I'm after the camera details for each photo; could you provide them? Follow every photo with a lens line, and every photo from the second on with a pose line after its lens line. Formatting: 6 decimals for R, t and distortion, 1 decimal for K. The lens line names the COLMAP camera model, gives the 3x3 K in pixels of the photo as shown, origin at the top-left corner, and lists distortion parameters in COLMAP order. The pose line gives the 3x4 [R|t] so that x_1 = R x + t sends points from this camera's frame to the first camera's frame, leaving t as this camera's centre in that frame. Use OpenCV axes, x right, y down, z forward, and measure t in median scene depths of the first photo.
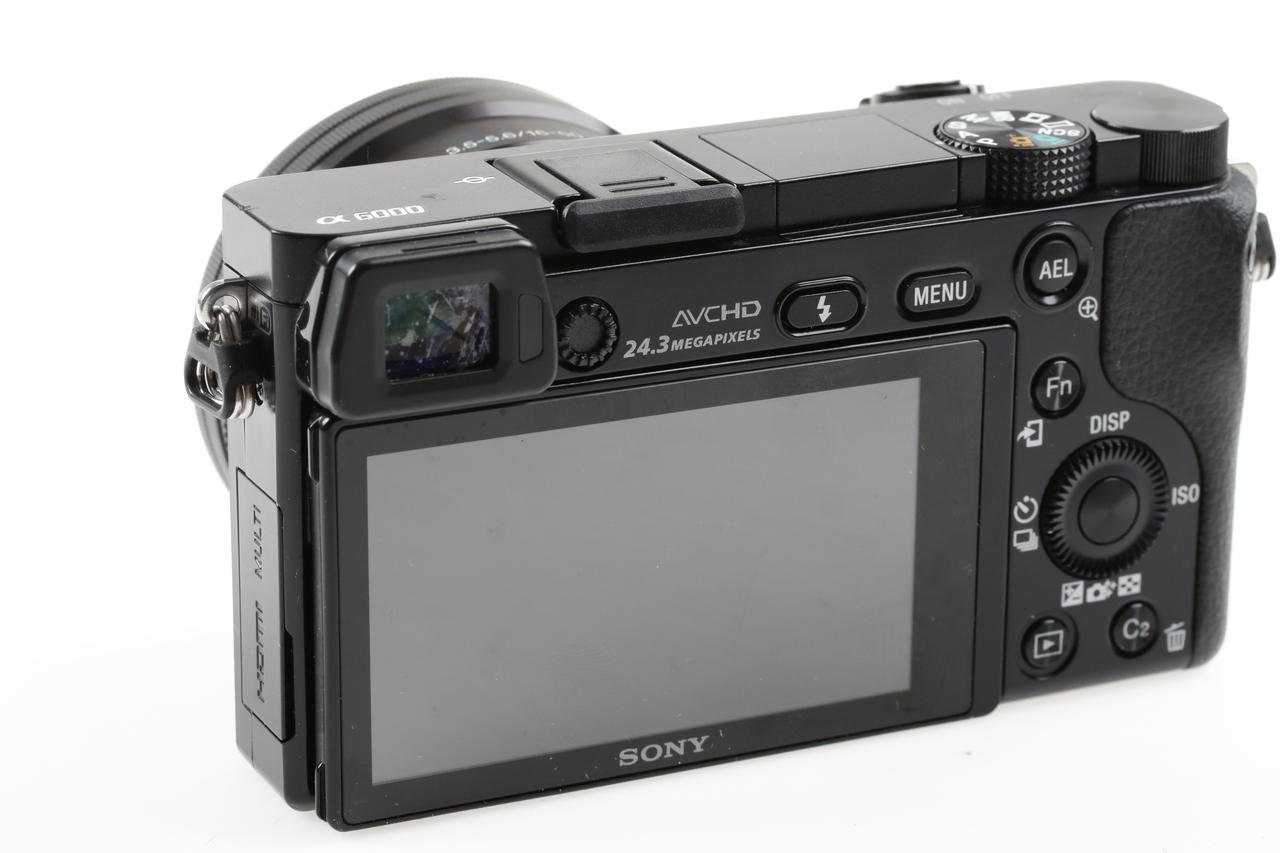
lens RADIAL K [[4137.6, 0, 640.5], [0, 4137.6, 426.0], [0, 0, 1]] dist [-0.150996, 0.000000]
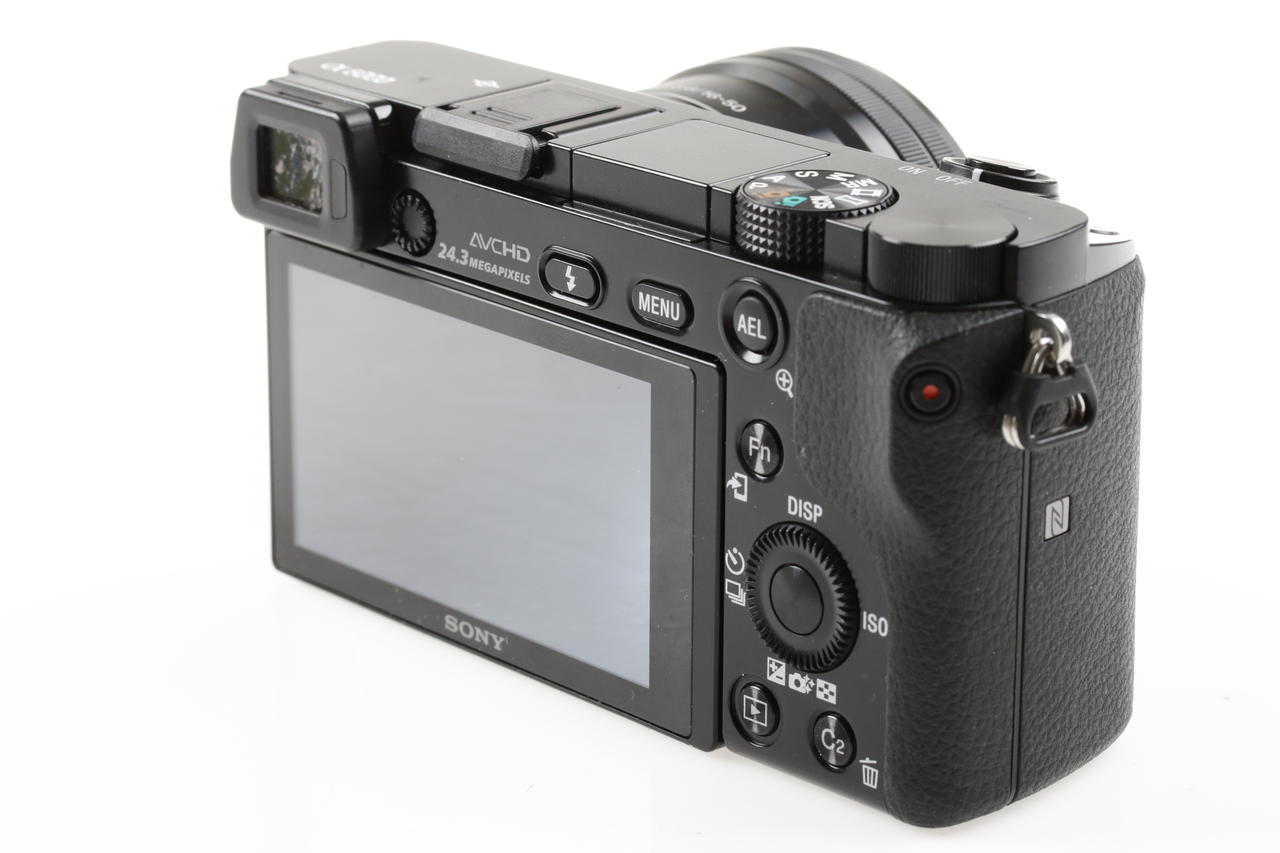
lens RADIAL K [[4137.6, 0, 639.1], [0, 4137.6, 426.6], [0, 0, 1]] dist [-0.150996, 0.000000]
pose [[0.319876, 0.297007, -0.899703, 0.992371], [-0.318900, 0.927941, 0.192948, -0.198715], [0.892178, 0.225196, 0.391542, 0.593372]]
